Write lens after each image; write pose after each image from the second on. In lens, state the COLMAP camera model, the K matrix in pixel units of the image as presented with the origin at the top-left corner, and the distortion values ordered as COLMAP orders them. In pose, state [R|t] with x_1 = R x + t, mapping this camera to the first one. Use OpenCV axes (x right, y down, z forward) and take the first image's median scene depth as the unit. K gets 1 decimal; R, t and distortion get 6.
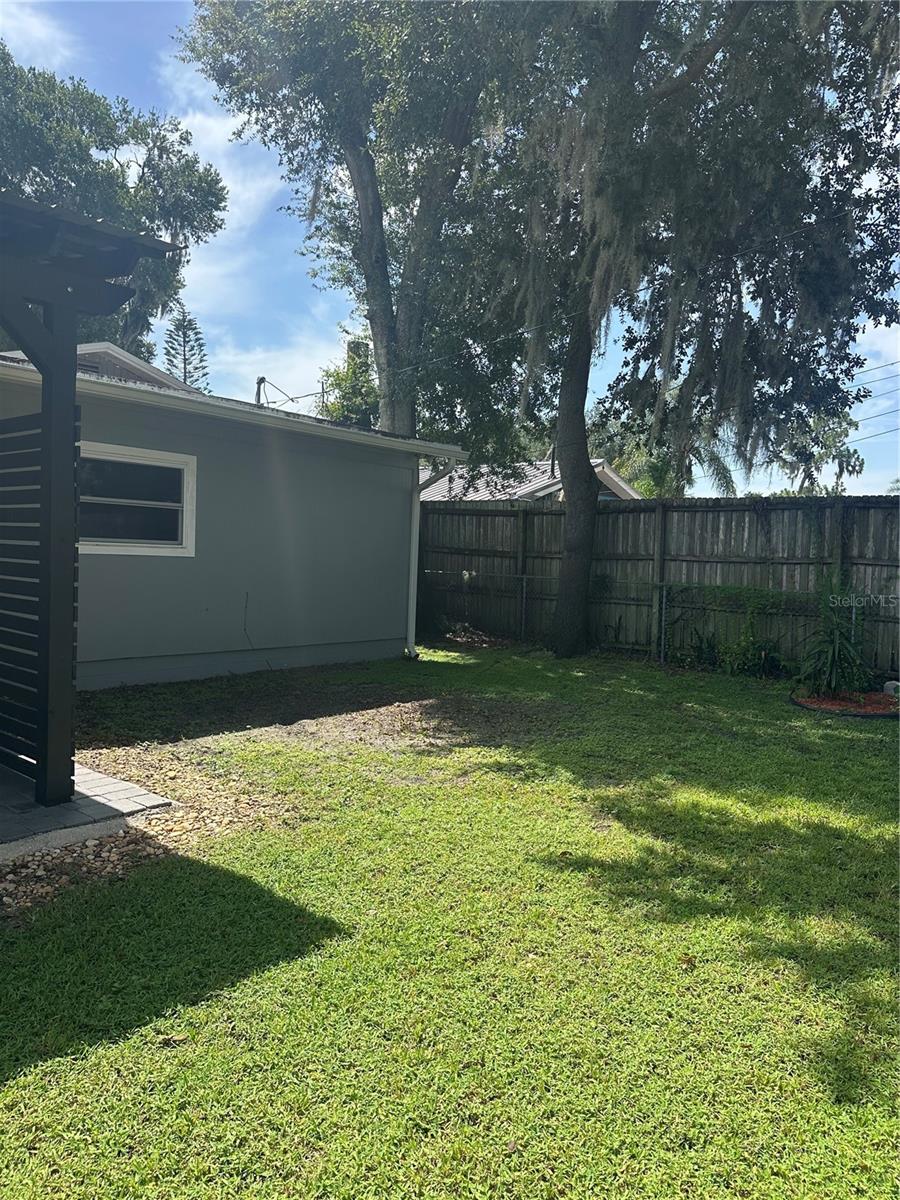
lens RADIAL K [[840.5, 0, 444.4], [0, 840.5, 603.9], [0, 0, 1]] dist [0.032065, -0.040729]
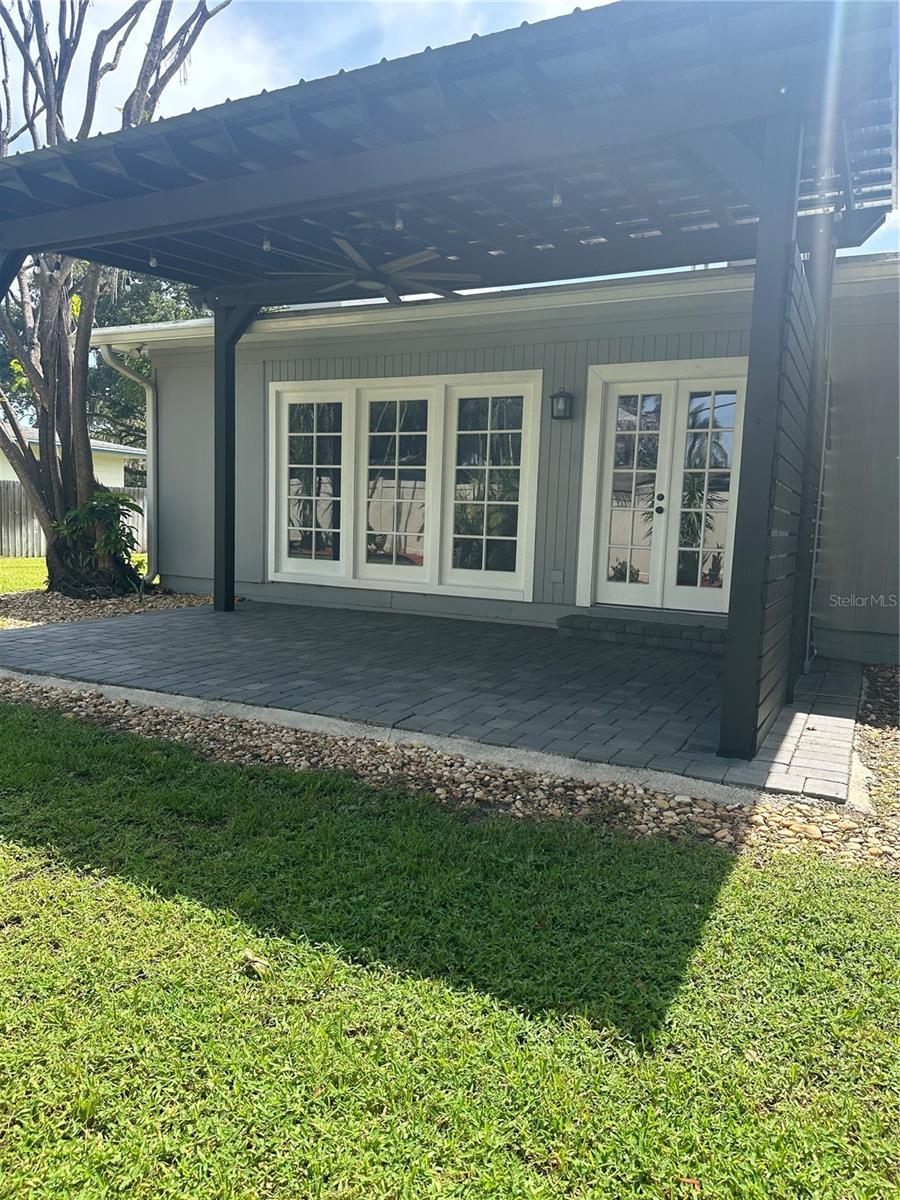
lens RADIAL K [[840.5, 0, 444.4], [0, 840.5, 603.9], [0, 0, 1]] dist [0.032065, -0.040729]
pose [[0.234914, 0.059085, -0.970219, 0.244146], [-0.092337, 0.994993, 0.038236, 0.092319], [0.967620, 0.080605, 0.239194, 0.559642]]
